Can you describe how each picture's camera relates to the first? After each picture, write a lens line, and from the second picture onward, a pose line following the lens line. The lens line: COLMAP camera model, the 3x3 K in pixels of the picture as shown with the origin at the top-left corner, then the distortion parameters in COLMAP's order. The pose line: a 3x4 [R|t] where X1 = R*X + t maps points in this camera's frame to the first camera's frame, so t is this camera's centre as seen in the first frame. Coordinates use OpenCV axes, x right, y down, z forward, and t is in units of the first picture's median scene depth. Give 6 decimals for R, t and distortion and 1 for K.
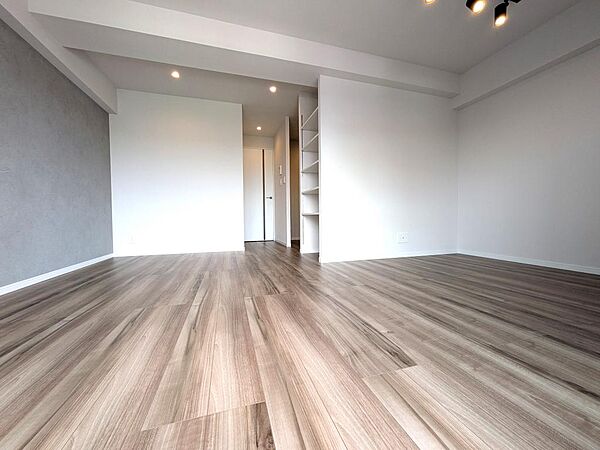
lens RADIAL K [[237.7, 0, 302.9], [0, 237.7, 226.9], [0, 0, 1]] dist [0.006077, 0.000256]
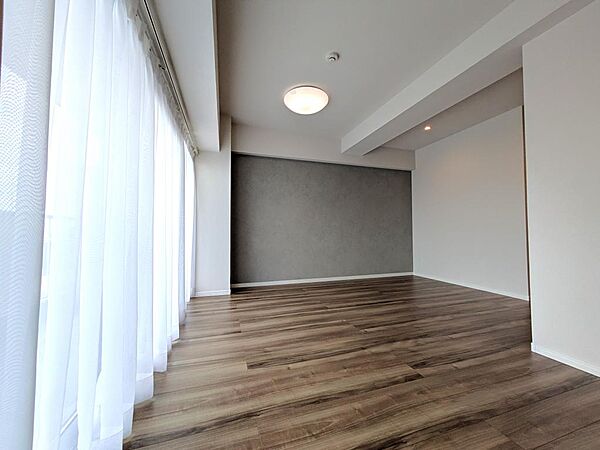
lens RADIAL K [[237.7, 0, 299.3], [0, 237.7, 231.1], [0, 0, 1]] dist [0.006077, 0.000256]
pose [[0.002059, 0.001411, -0.999997, 1.480014], [-0.034077, 0.999418, 0.001340, -0.277305], [0.999417, 0.034074, 0.002105, 0.912593]]
